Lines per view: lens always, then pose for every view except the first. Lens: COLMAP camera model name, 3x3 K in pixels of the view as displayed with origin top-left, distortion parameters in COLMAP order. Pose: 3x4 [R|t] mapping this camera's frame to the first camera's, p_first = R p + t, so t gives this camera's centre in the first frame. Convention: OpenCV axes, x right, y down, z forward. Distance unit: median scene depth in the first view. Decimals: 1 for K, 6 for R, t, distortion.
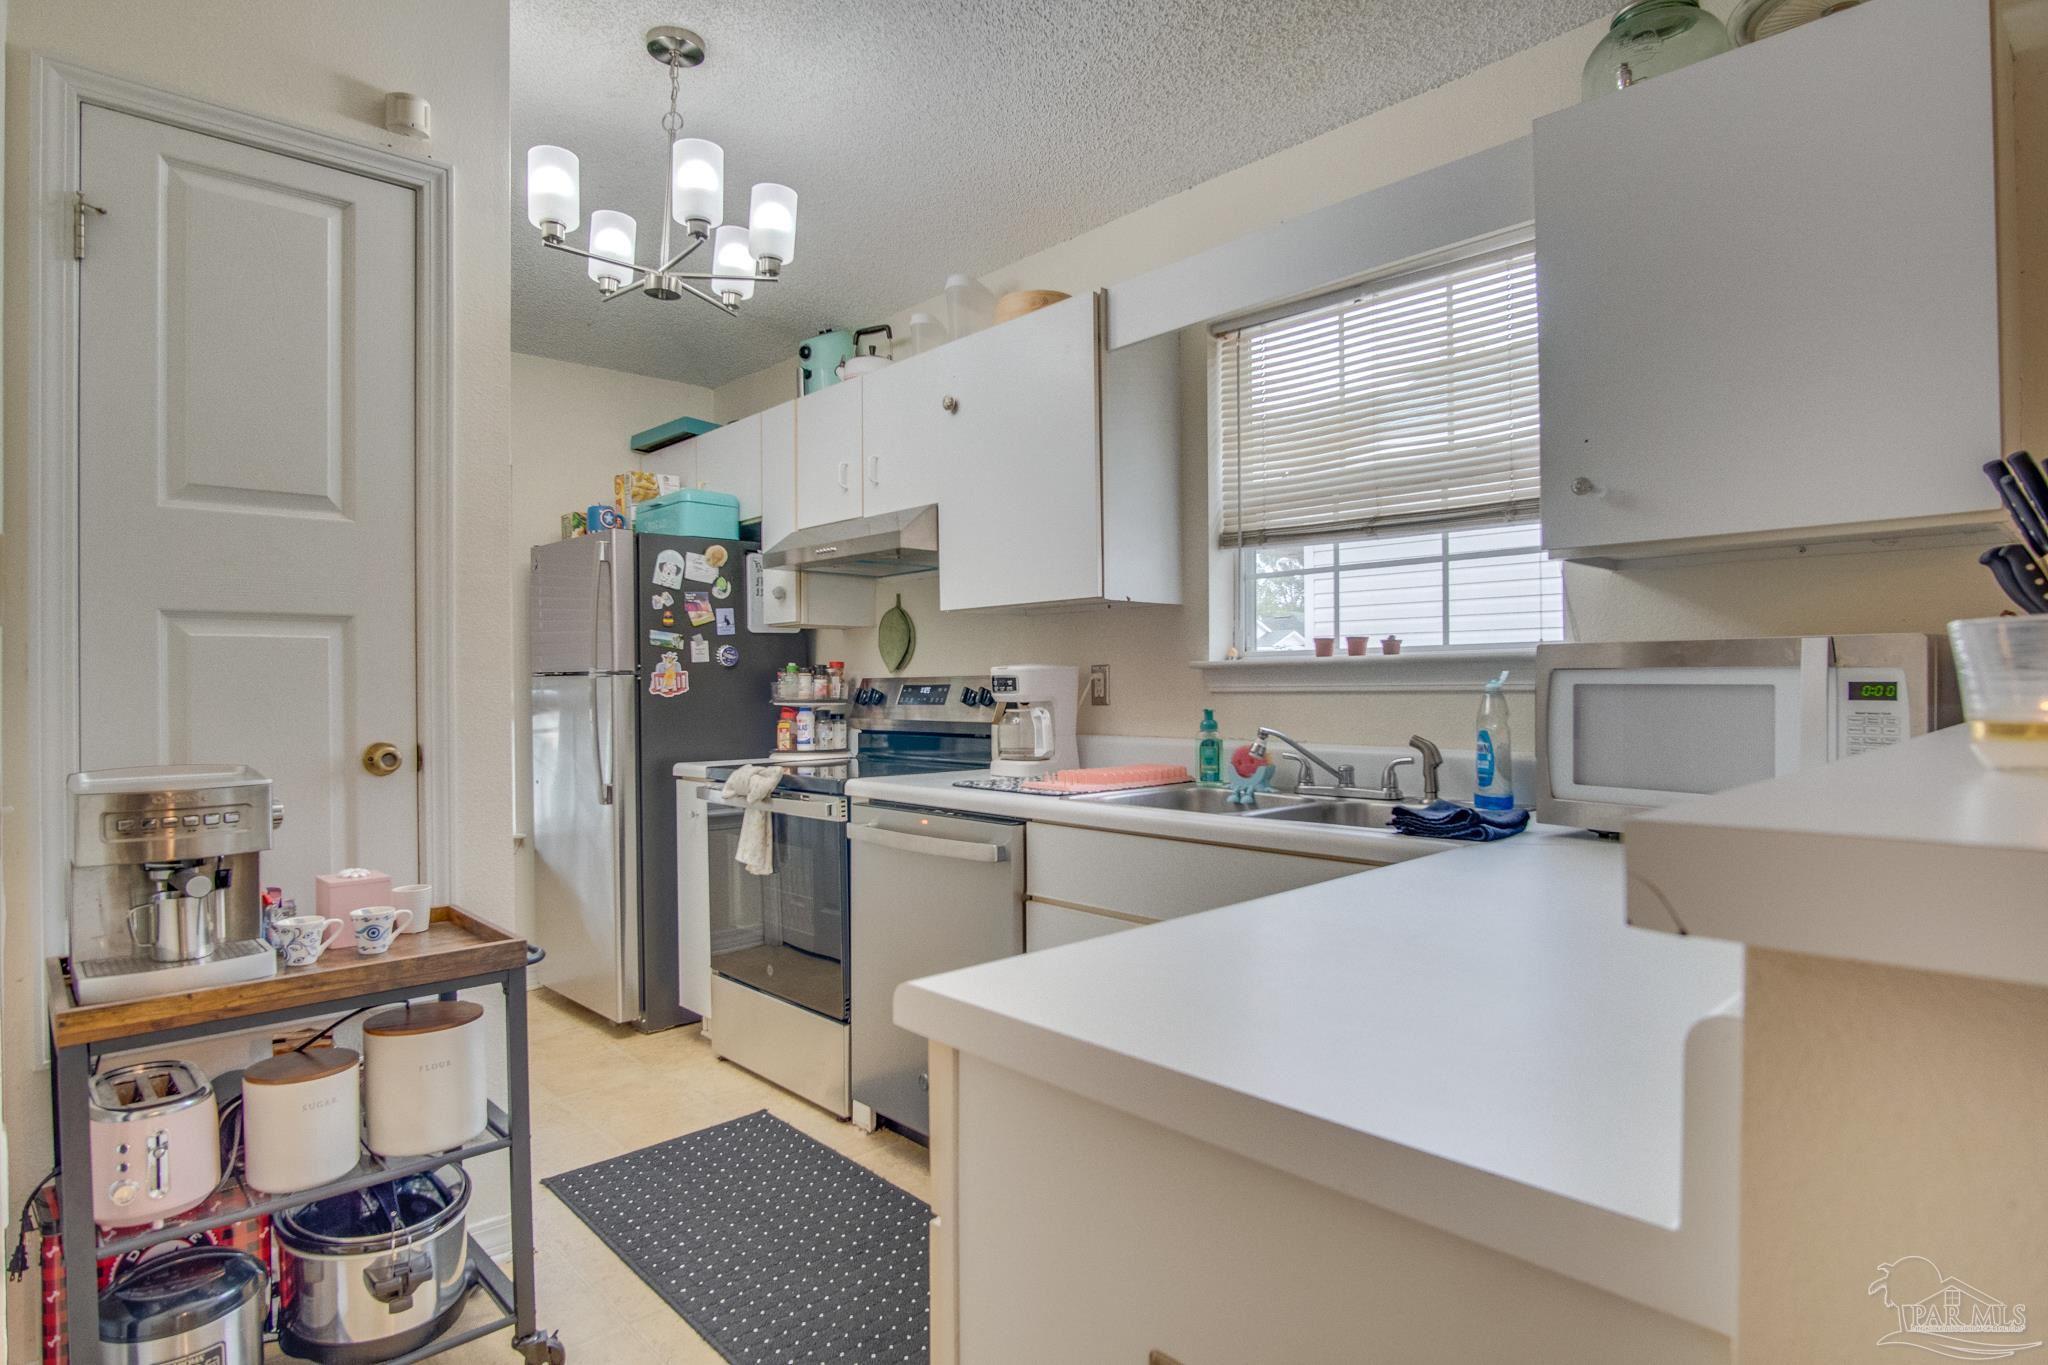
lens RADIAL K [[1103.2, 0, 1024.0], [0, 1103.2, 682.5], [0, 0, 1]] dist [-0.031711, 0.001301]
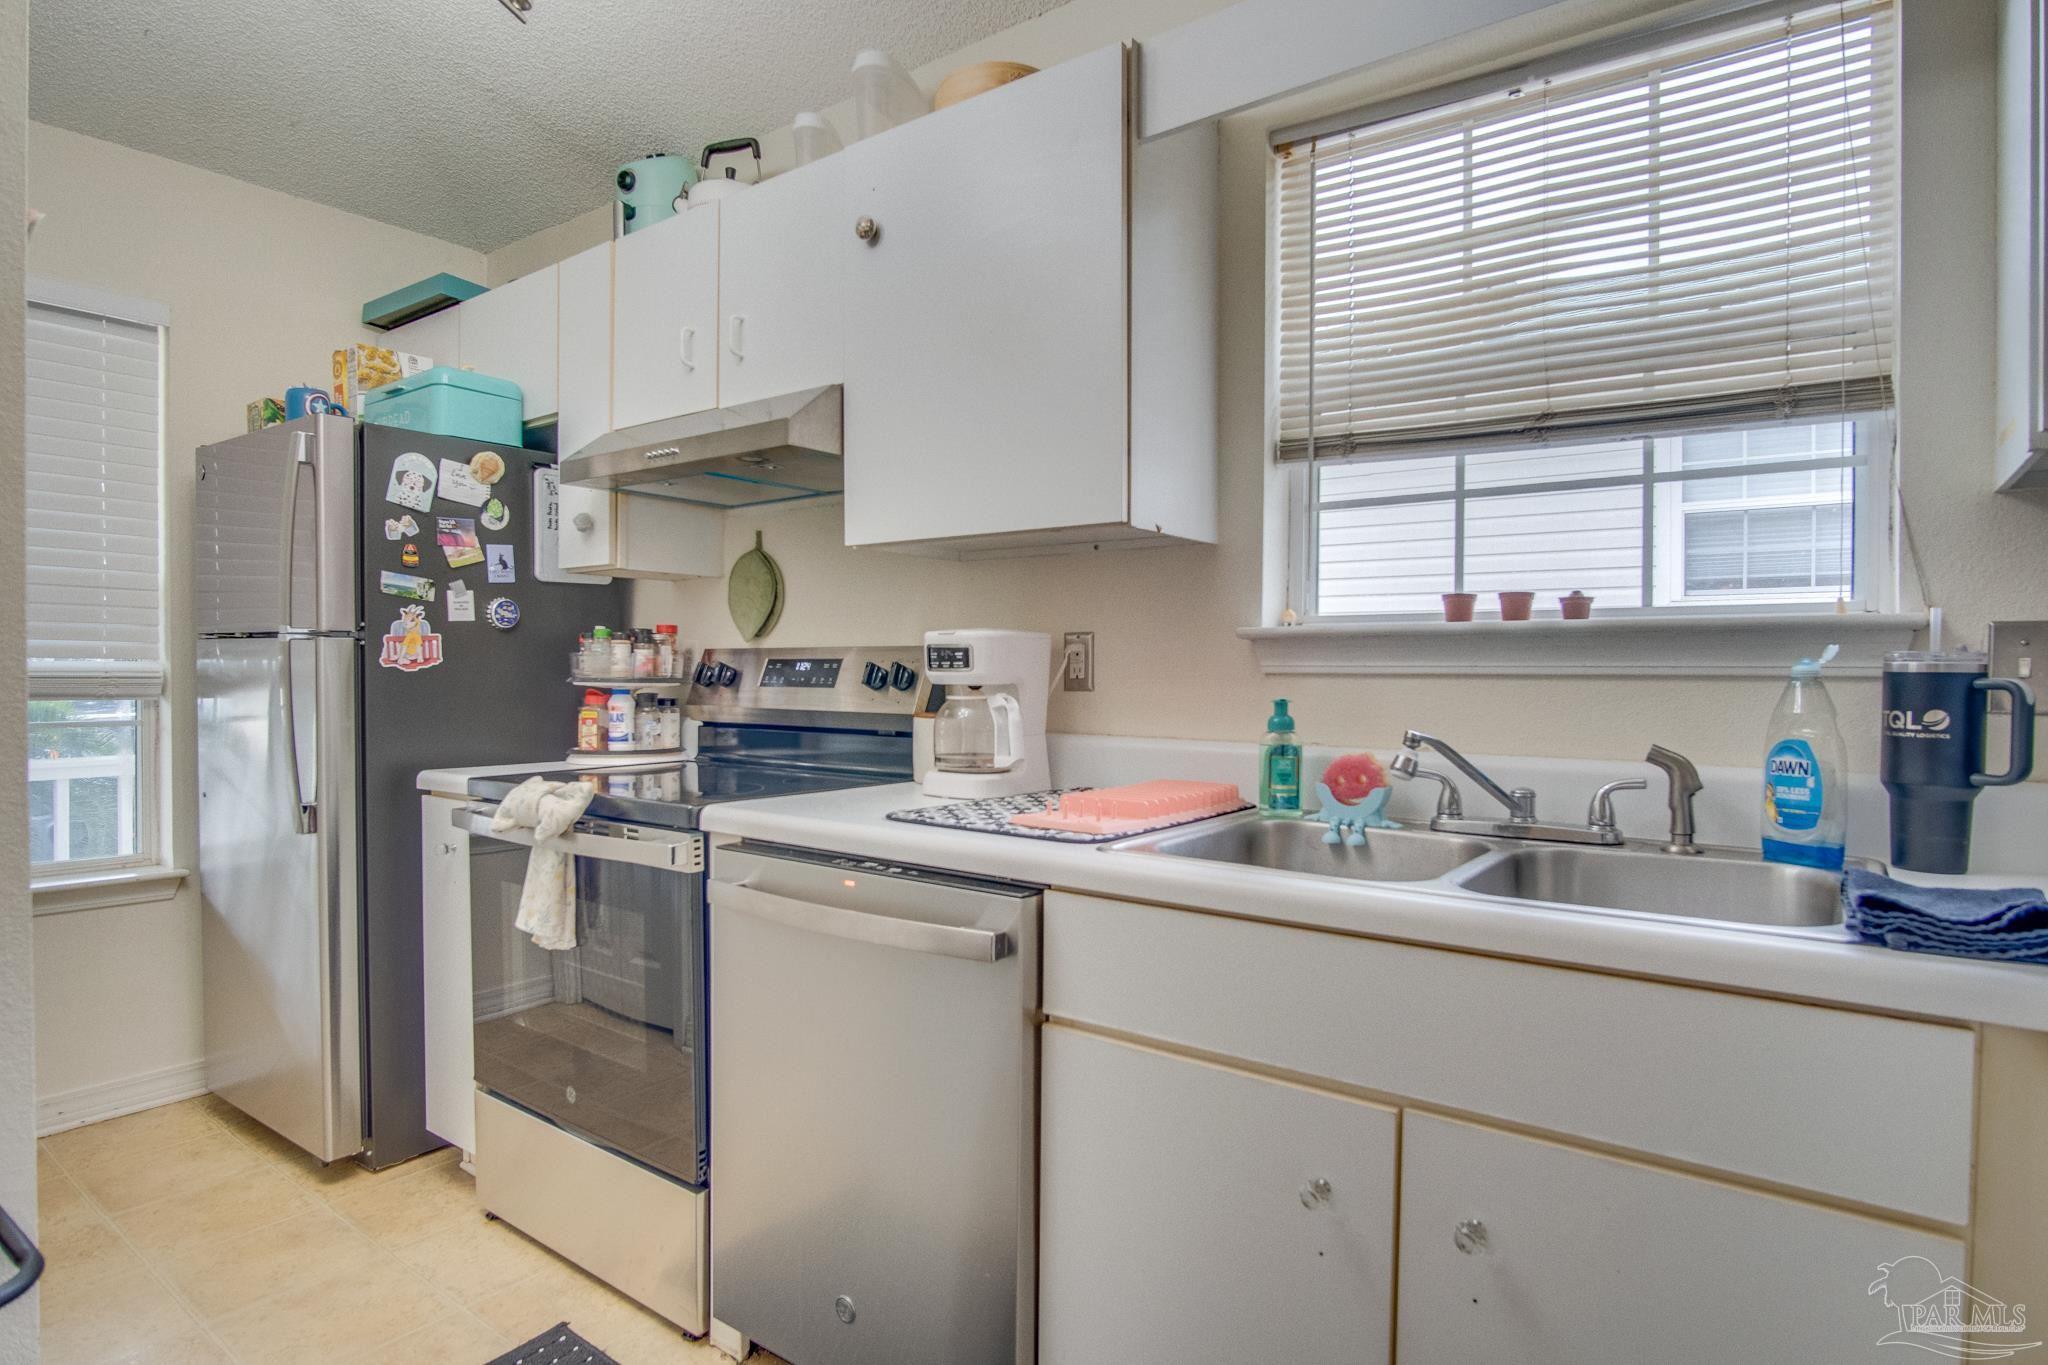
lens RADIAL K [[1103.2, 0, 1024.0], [0, 1103.2, 682.5], [0, 0, 1]] dist [-0.031711, 0.001301]
pose [[0.983687, 0.010928, 0.179558, -0.077167], [-0.013780, 0.999798, 0.014647, 0.005065], [-0.179362, -0.016882, 0.983638, 0.287929]]
